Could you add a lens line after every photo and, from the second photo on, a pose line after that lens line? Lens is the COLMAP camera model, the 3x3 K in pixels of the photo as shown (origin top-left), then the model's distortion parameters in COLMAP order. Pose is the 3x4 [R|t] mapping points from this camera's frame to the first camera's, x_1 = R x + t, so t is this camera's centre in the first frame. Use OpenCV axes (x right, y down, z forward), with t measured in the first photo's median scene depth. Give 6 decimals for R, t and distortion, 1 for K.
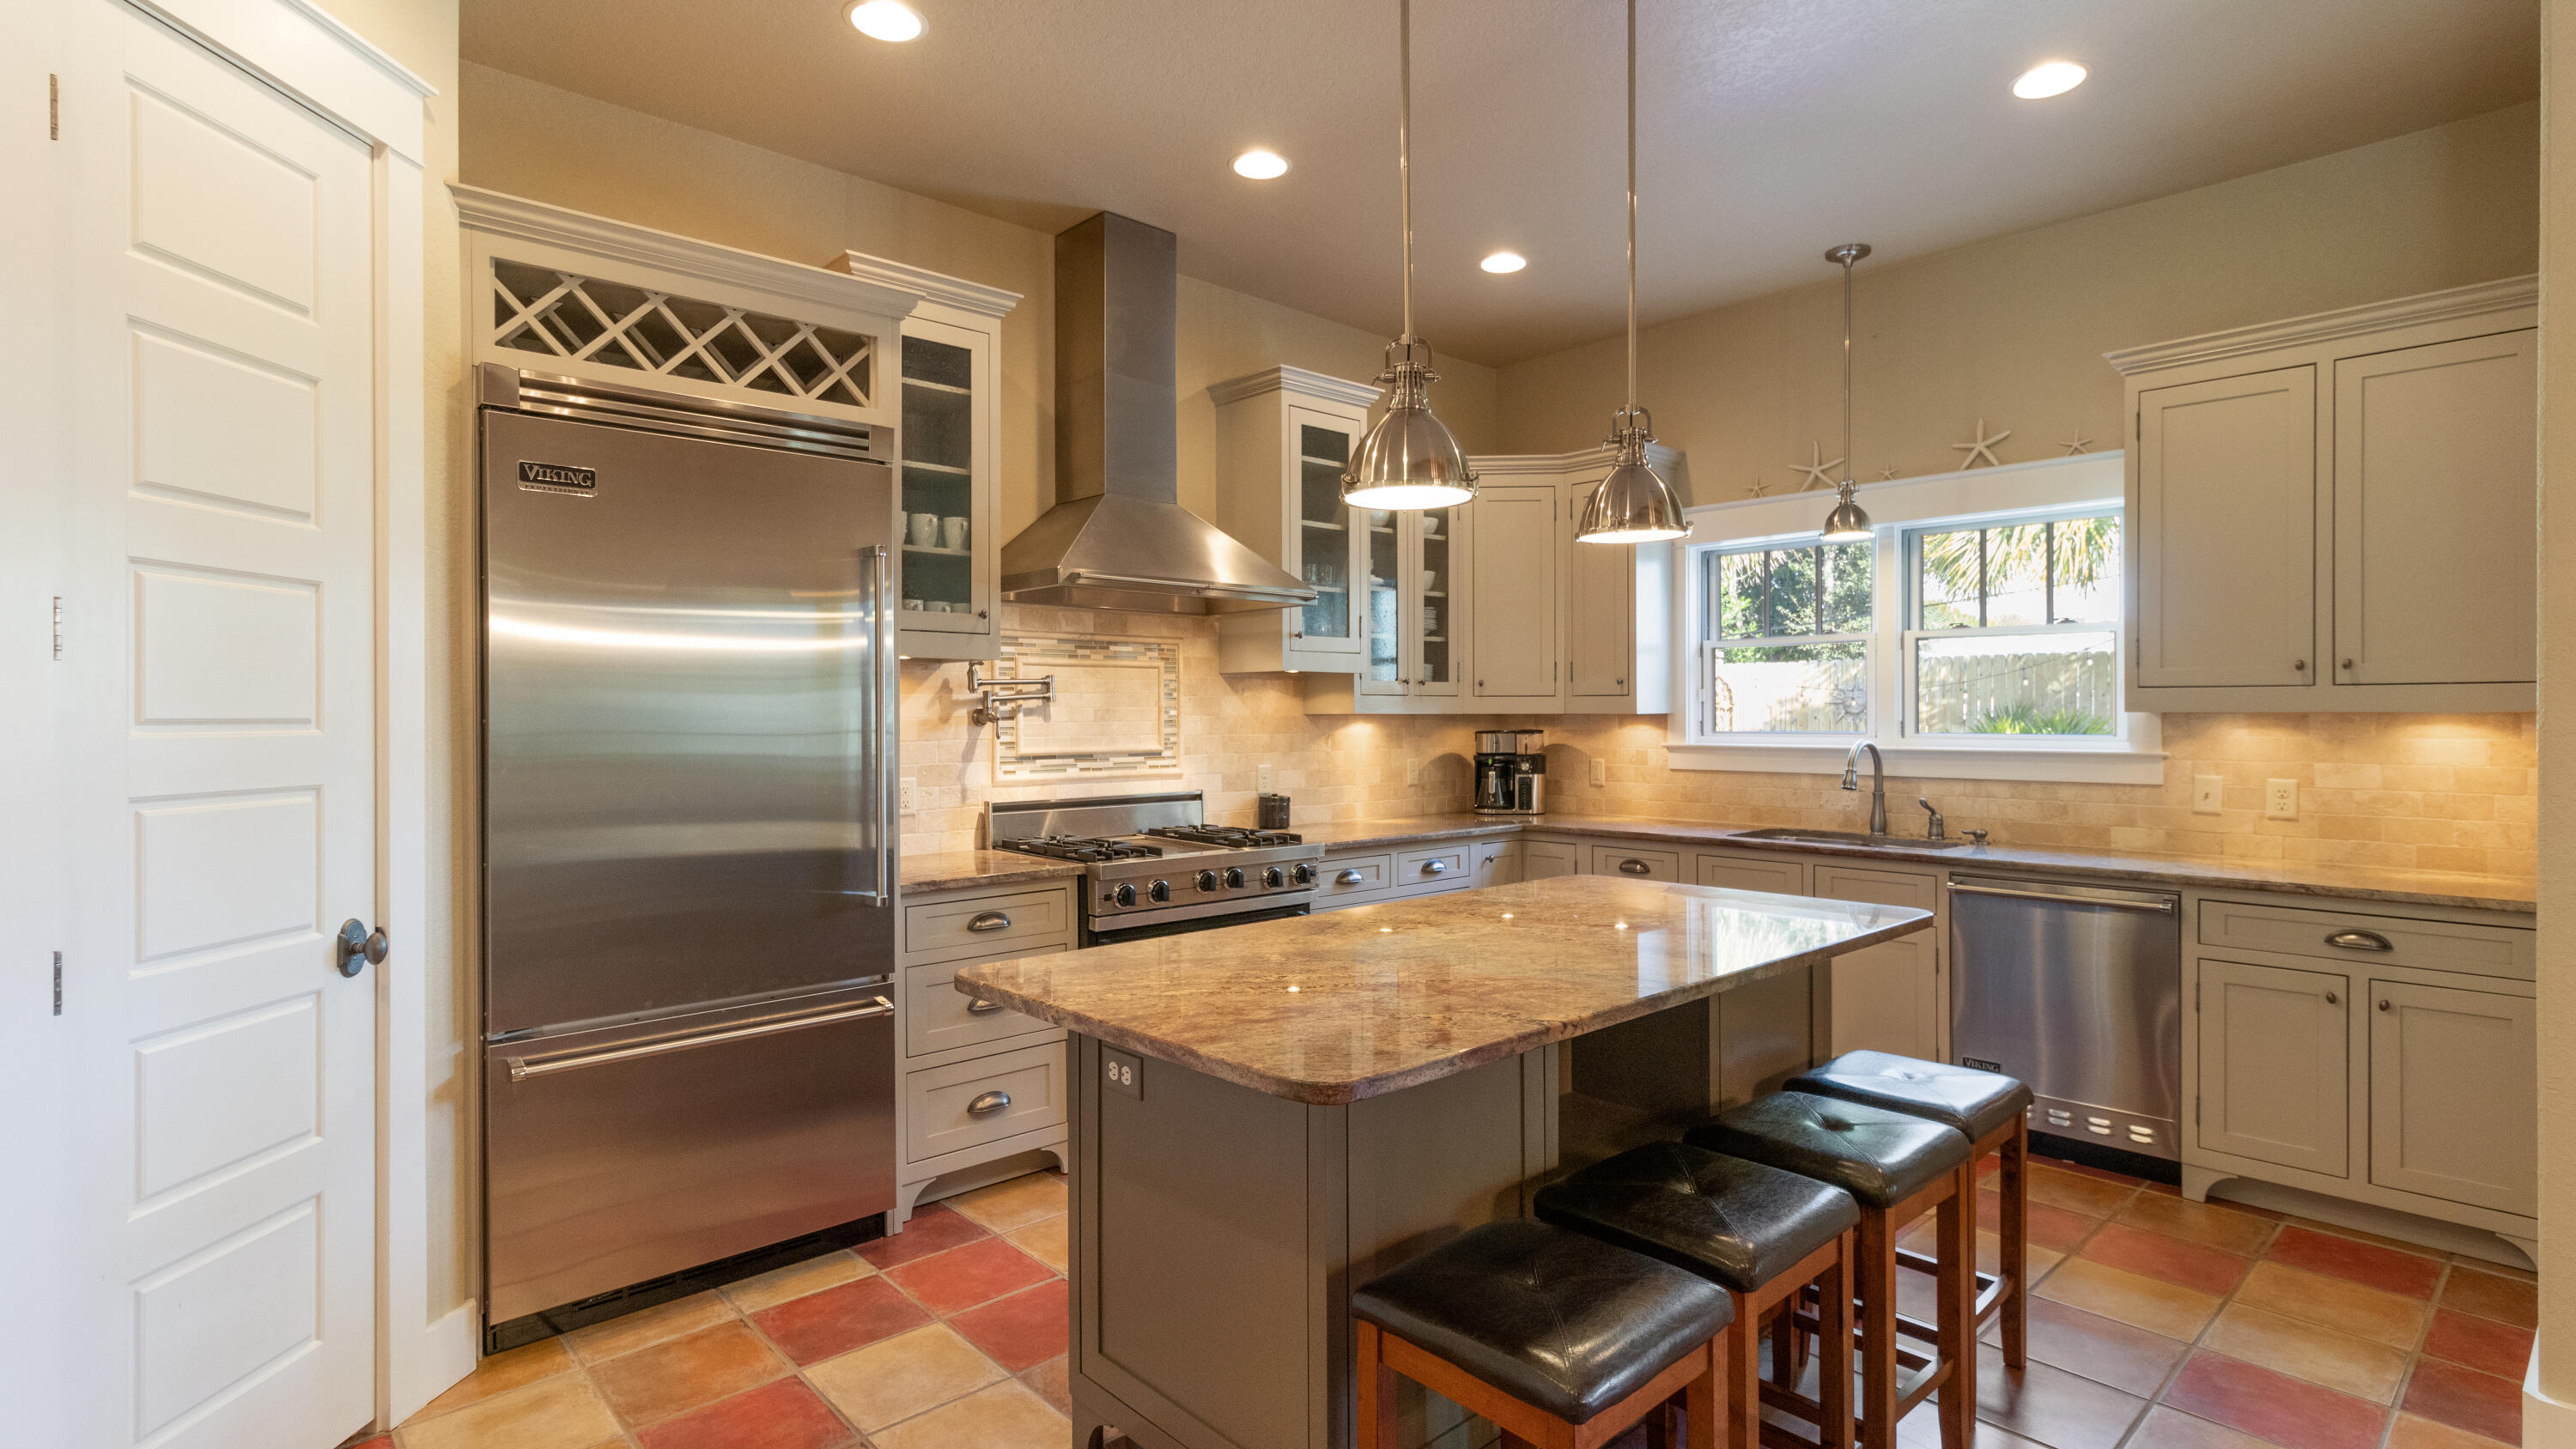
lens RADIAL K [[1243.1, 0, 1288.0], [0, 1243.1, 724.5], [0, 0, 1]] dist [0.001272, 0.000727]
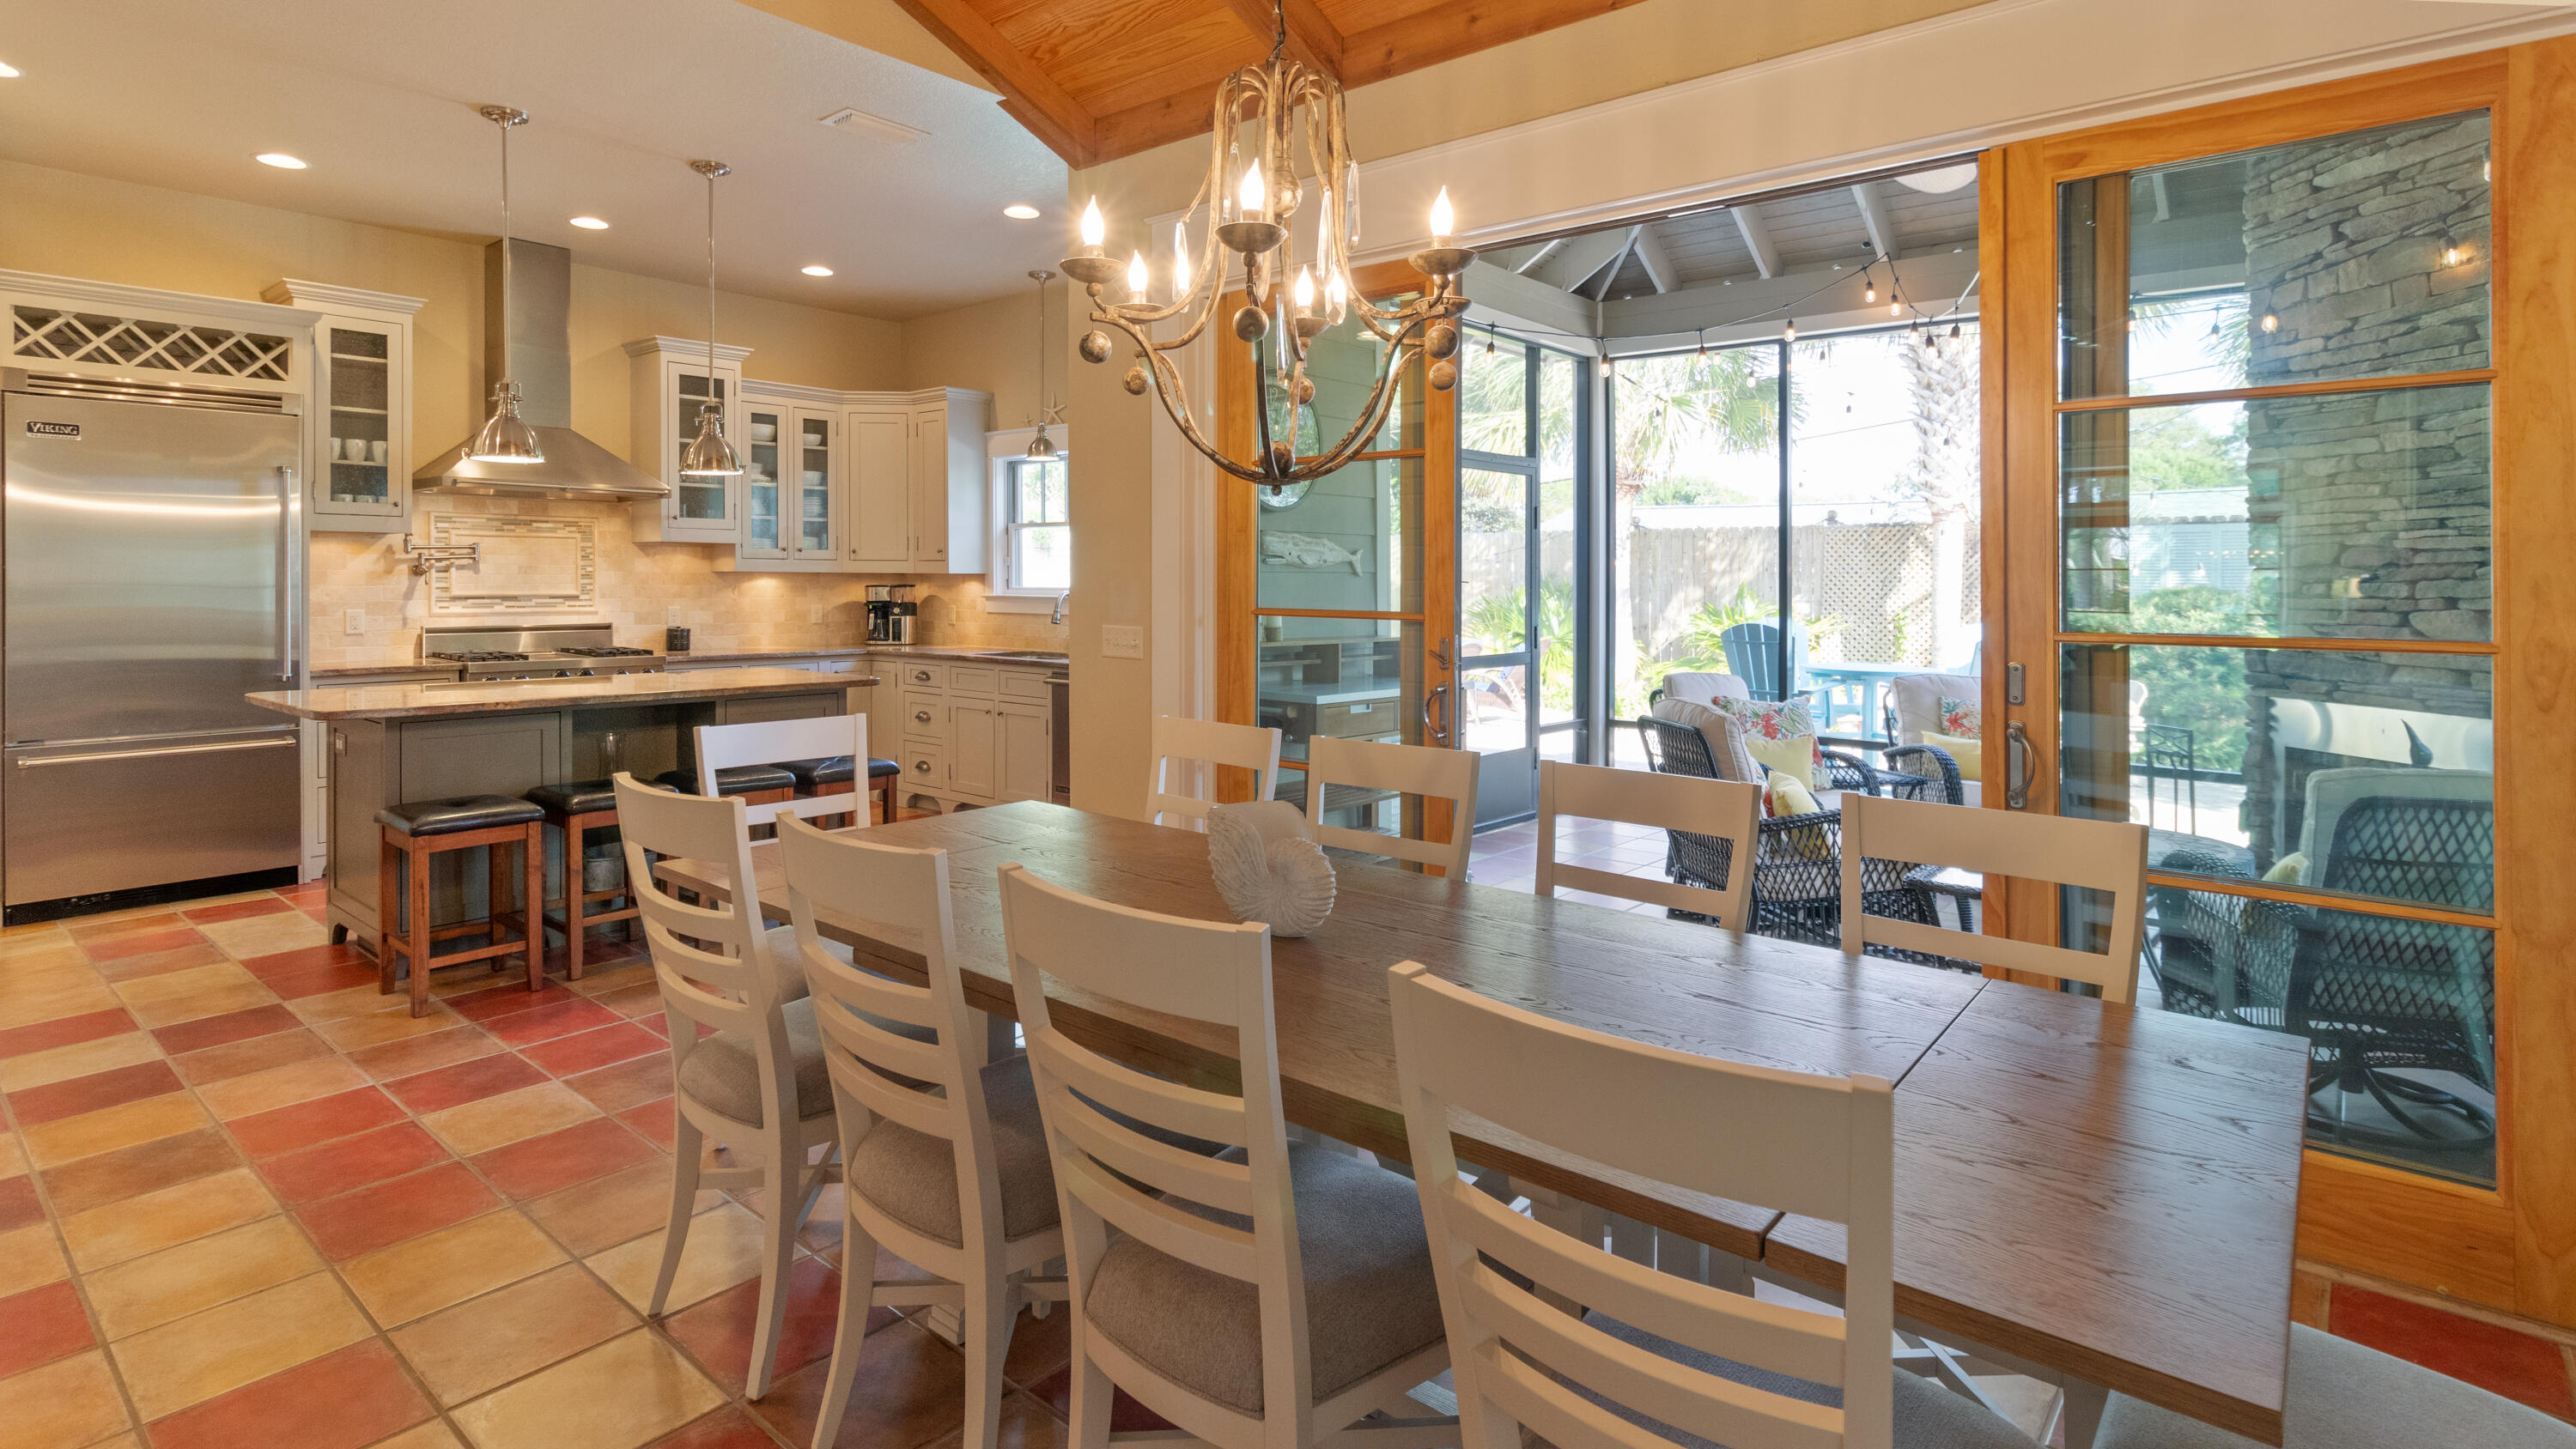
lens RADIAL K [[1276.8, 0, 1282.8], [0, 1276.8, 597.0], [0, 0, 1]] dist [0.001243, 0.000643]
pose [[0.991843, 0.005612, 0.127341, 0.578140], [-0.006136, 0.999974, 0.003723, 0.013864], [-0.127317, -0.004474, 0.991852, -0.648693]]
